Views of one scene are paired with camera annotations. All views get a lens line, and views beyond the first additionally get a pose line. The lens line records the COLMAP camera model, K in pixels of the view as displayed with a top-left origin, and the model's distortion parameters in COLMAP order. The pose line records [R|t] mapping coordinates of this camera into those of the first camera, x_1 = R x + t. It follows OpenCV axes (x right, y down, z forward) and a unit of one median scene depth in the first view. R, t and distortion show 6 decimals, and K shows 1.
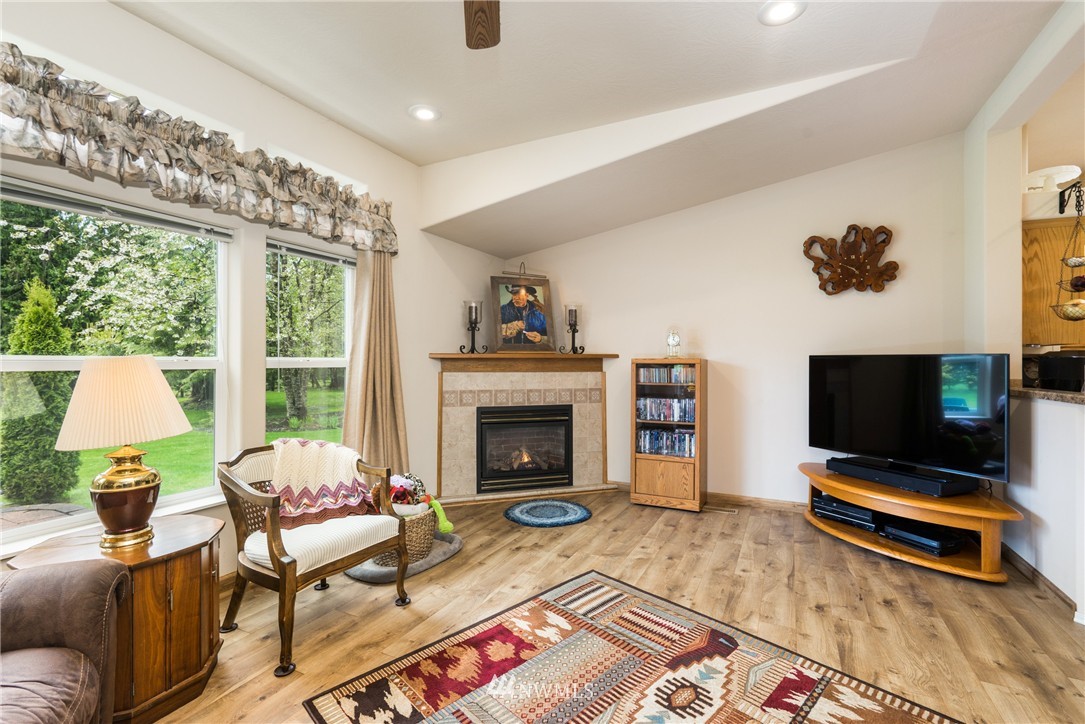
lens RADIAL K [[493.3, 0, 542.5], [0, 493.3, 362.0], [0, 0, 1]] dist [0.000402, 0.000069]
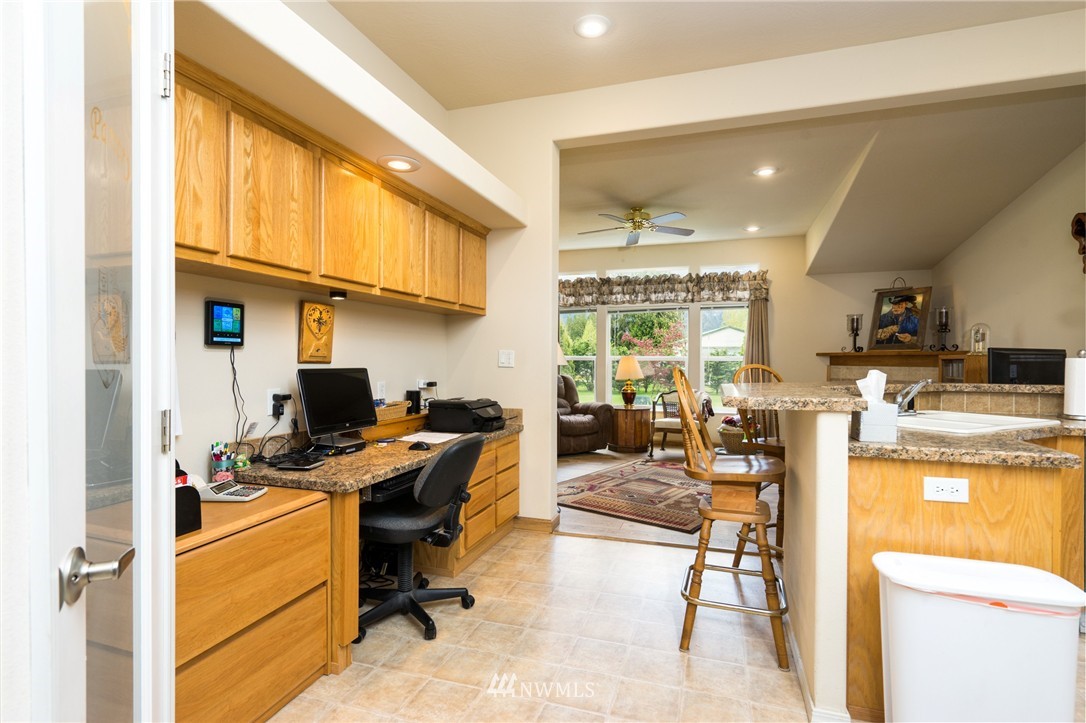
lens RADIAL K [[523.6, 0, 543.0], [0, 523.6, 361.5], [0, 0, 1]] dist [0.000314, 0.000002]
pose [[0.146251, 0.005350, -0.989233, 1.177656], [-0.003846, 0.999981, 0.004840, 0.004969], [0.989240, 0.003097, 0.146269, -0.075290]]
